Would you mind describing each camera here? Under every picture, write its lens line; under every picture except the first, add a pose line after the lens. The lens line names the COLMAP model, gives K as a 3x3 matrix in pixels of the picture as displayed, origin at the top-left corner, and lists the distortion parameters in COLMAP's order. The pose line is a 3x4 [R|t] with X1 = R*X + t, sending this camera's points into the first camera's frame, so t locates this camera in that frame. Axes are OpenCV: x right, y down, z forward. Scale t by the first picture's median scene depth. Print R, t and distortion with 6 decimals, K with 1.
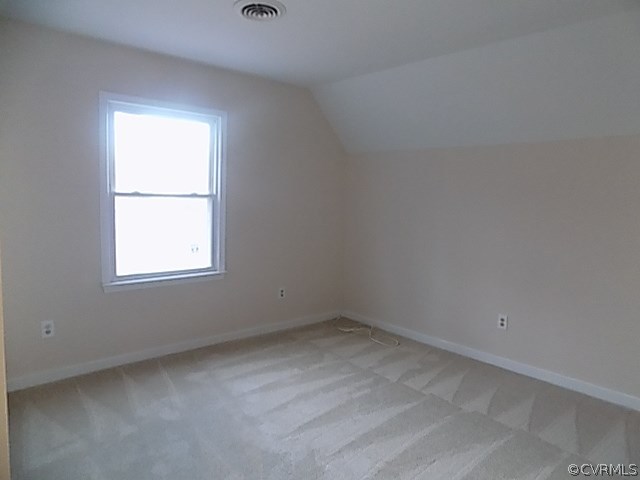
lens RADIAL K [[423.5, 0, 320.0], [0, 423.5, 240.0], [0, 0, 1]] dist [-0.075497, 0.067374]
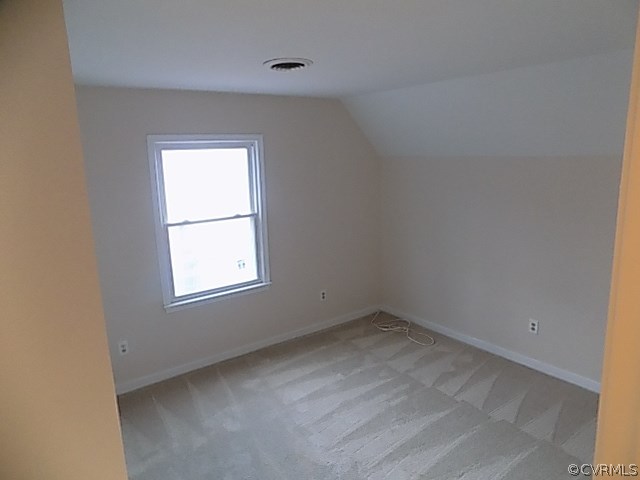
lens RADIAL K [[423.5, 0, 320.0], [0, 423.5, 240.0], [0, 0, 1]] dist [-0.075497, 0.067374]
pose [[0.994480, -0.041640, -0.096307, 0.015617], [0.050947, 0.994049, 0.096289, -0.170198], [0.091724, -0.100664, 0.990683, -0.073054]]
